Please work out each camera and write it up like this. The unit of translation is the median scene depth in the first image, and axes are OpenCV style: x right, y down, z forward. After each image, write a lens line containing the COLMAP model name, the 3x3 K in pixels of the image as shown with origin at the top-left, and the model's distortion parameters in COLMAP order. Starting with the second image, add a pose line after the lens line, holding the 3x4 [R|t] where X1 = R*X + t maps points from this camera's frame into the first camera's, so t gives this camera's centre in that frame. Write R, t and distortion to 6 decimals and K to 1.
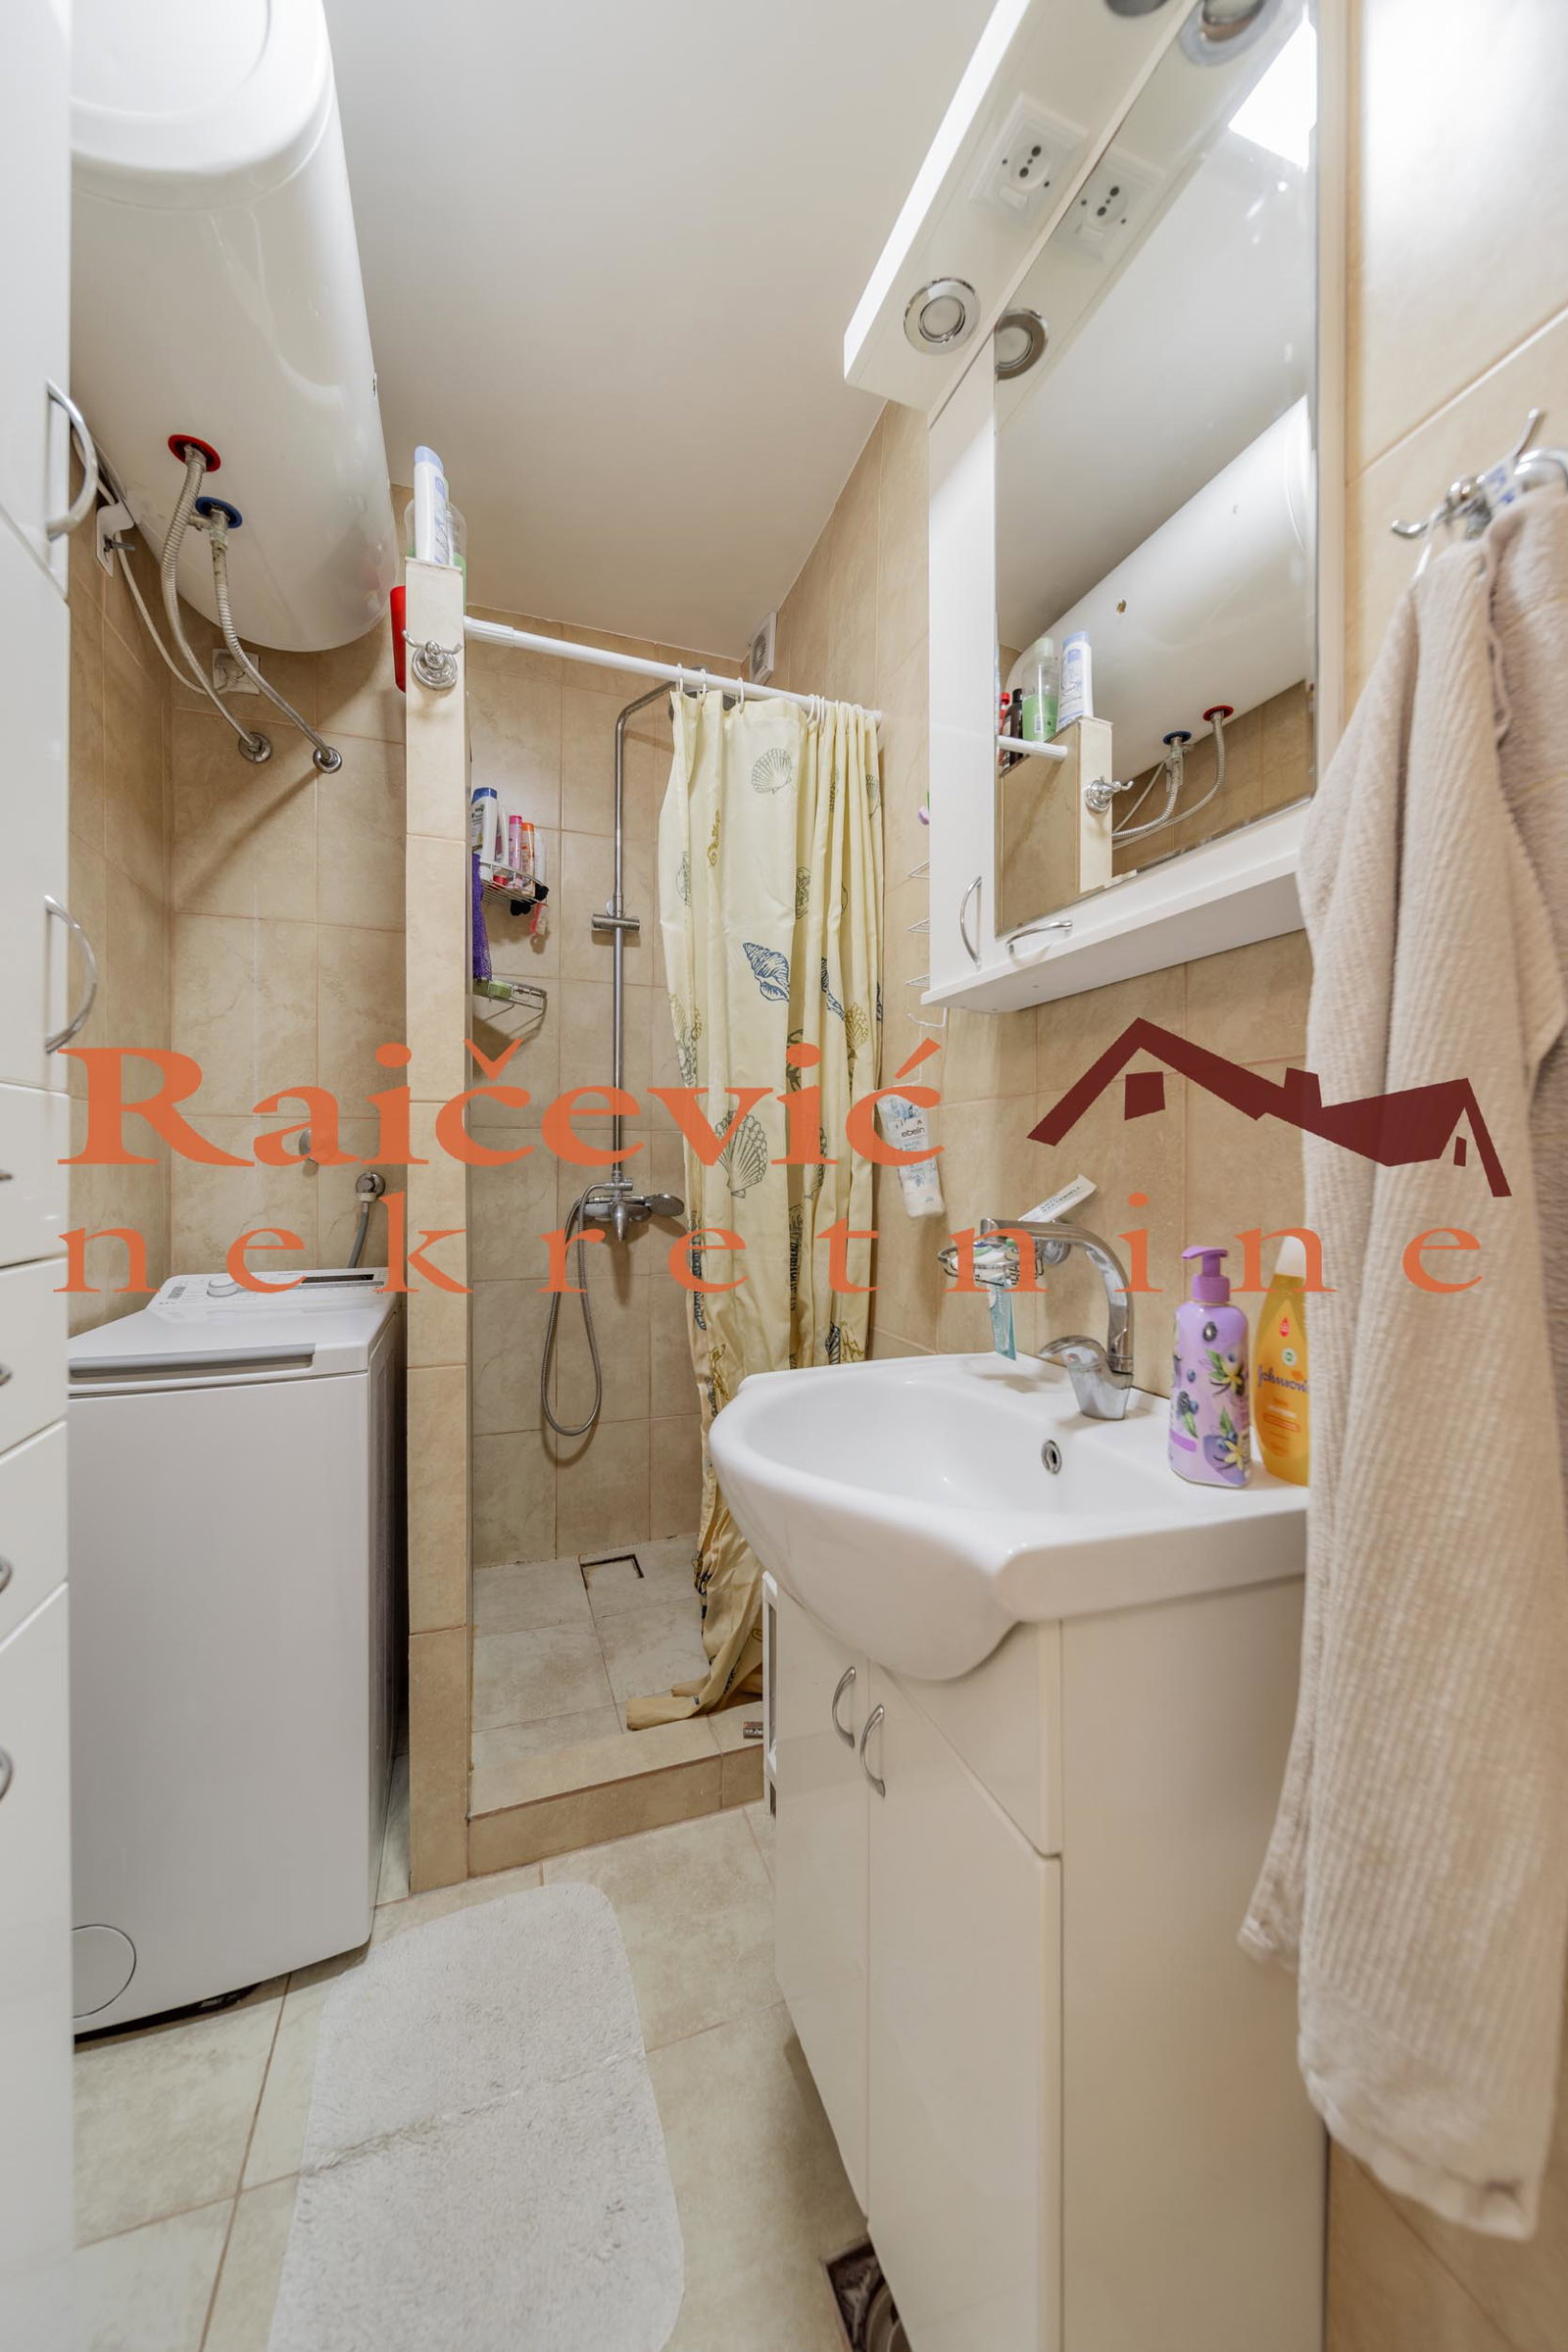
lens RADIAL K [[822.6, 0, 785.7], [0, 822.6, 1171.2], [0, 0, 1]] dist [-0.002641, -0.000570]
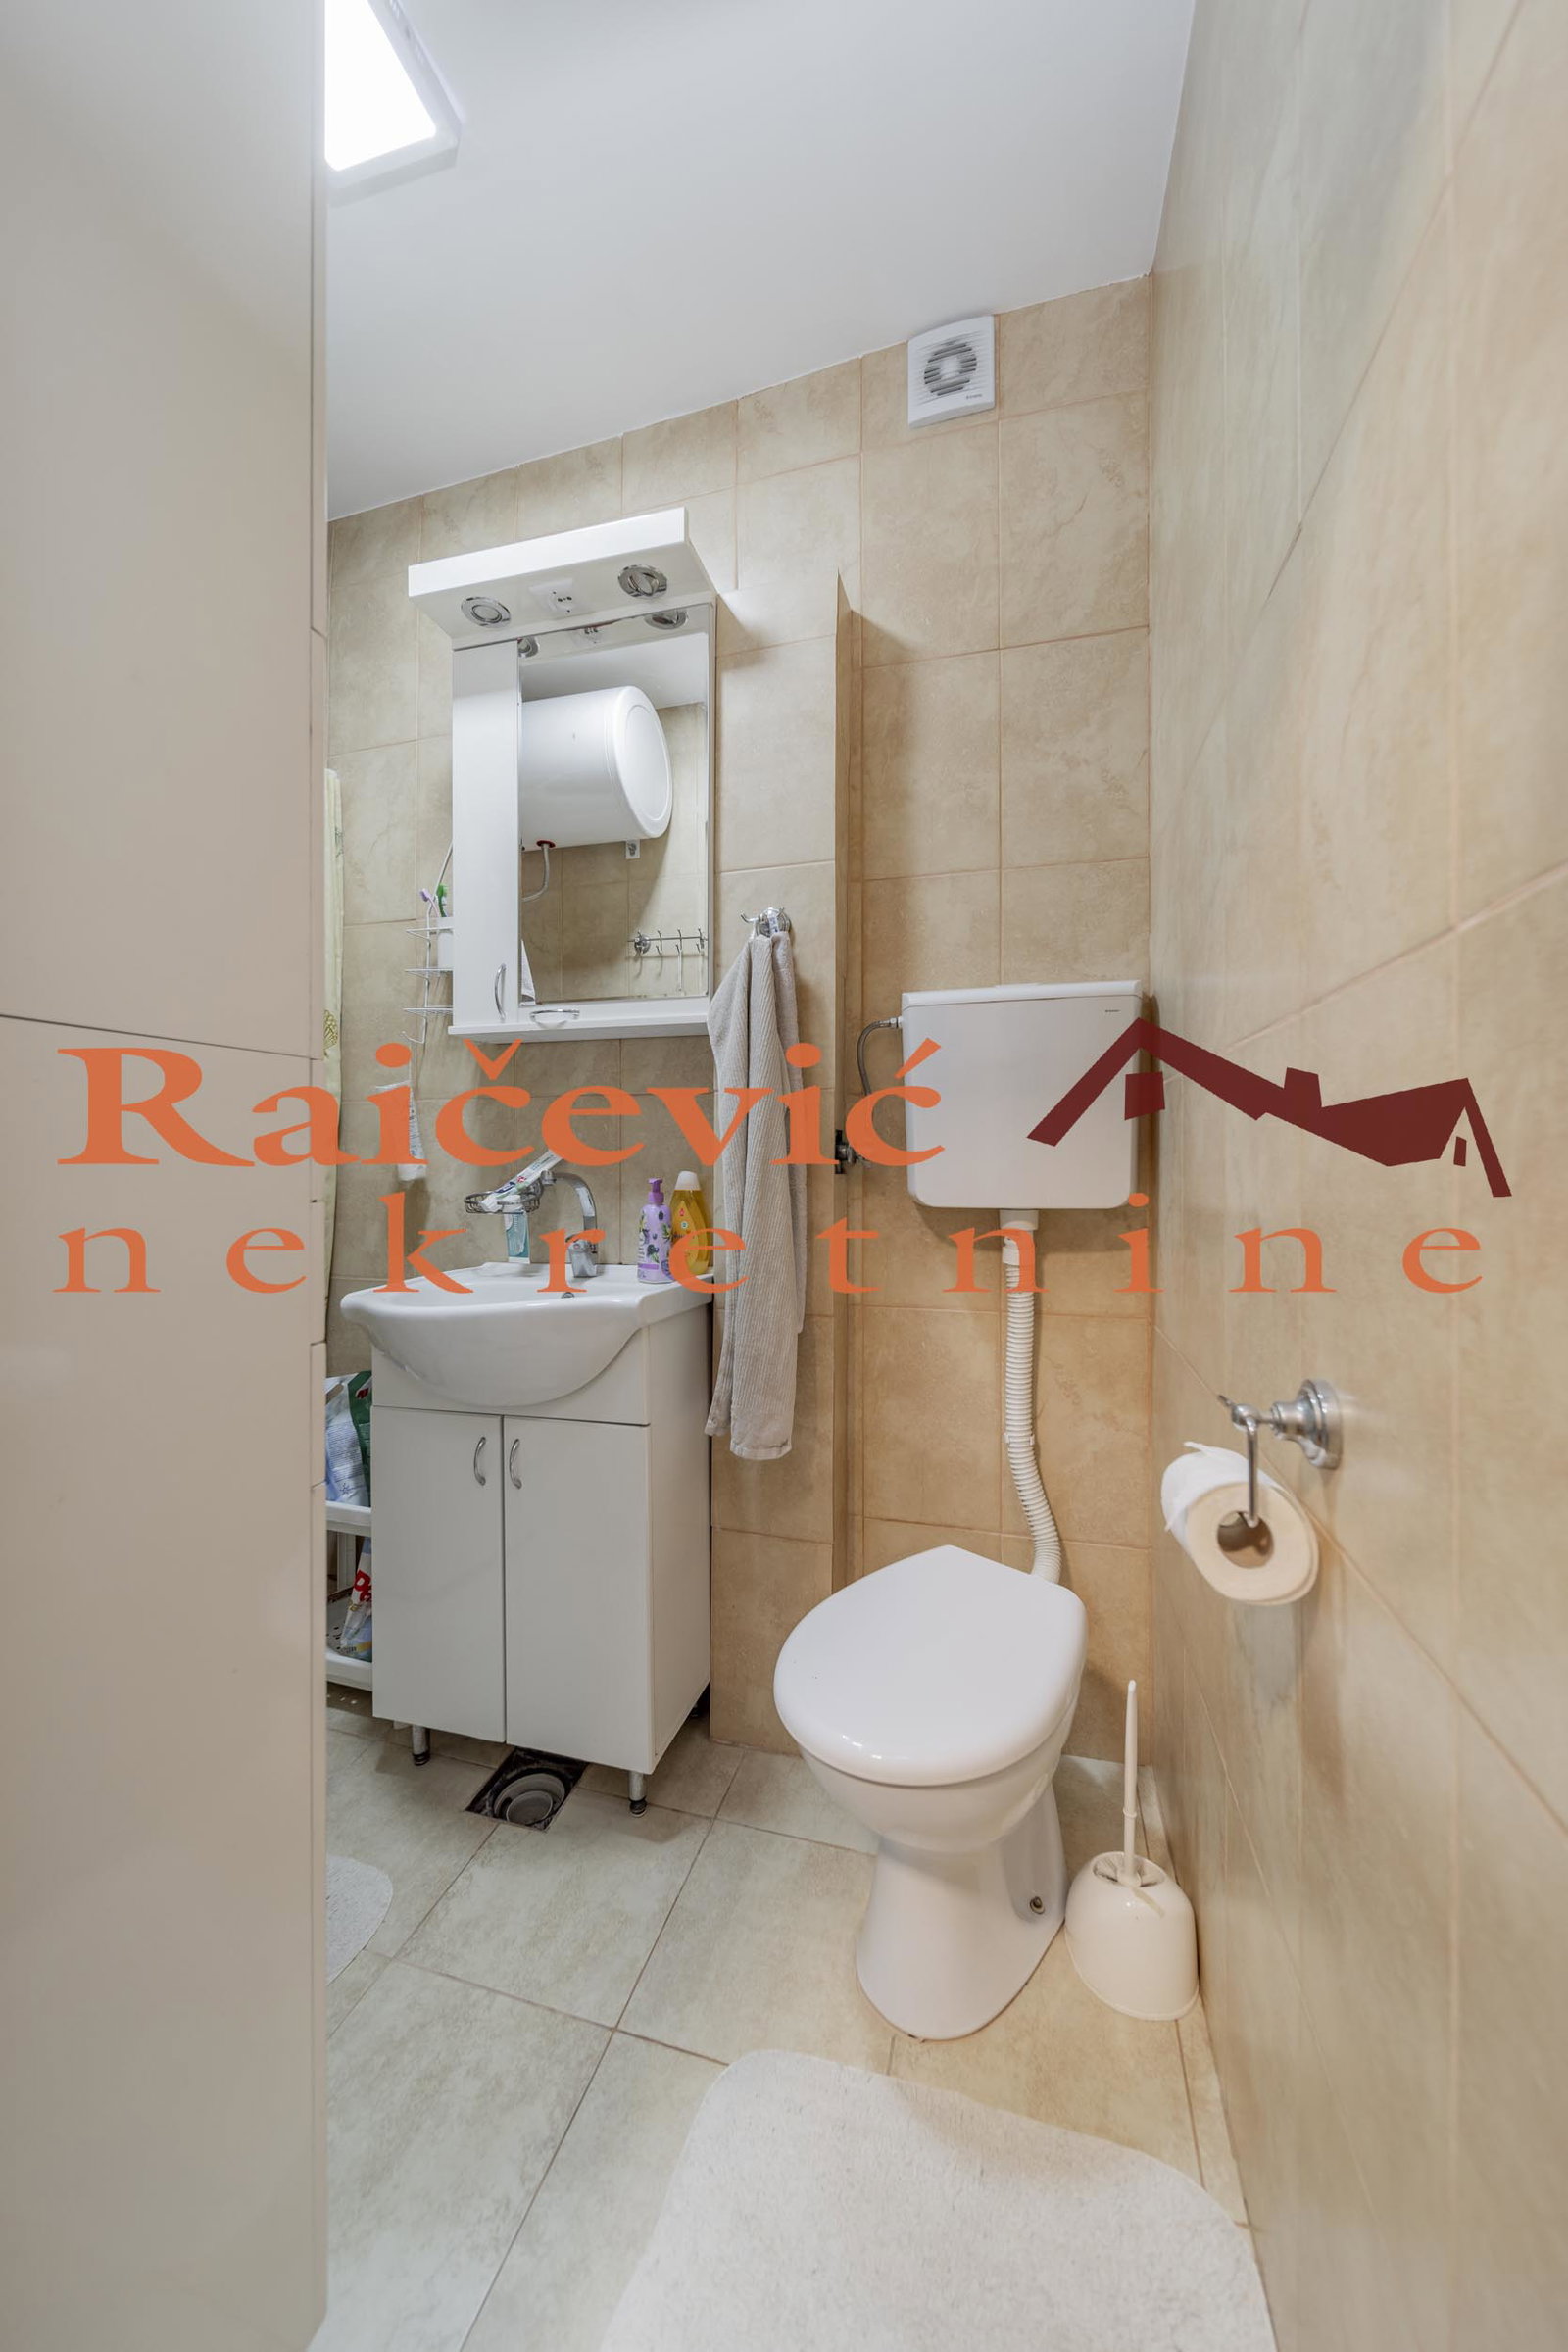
lens RADIAL K [[822.6, 0, 785.8], [0, 822.6, 1165.3], [0, 0, 1]] dist [-0.002641, -0.000570]
pose [[0.583748, -0.009621, 0.811878, -1.089290], [0.001777, 0.999943, 0.010572, 0.034627], [-0.811933, -0.004729, 0.583731, -0.576729]]
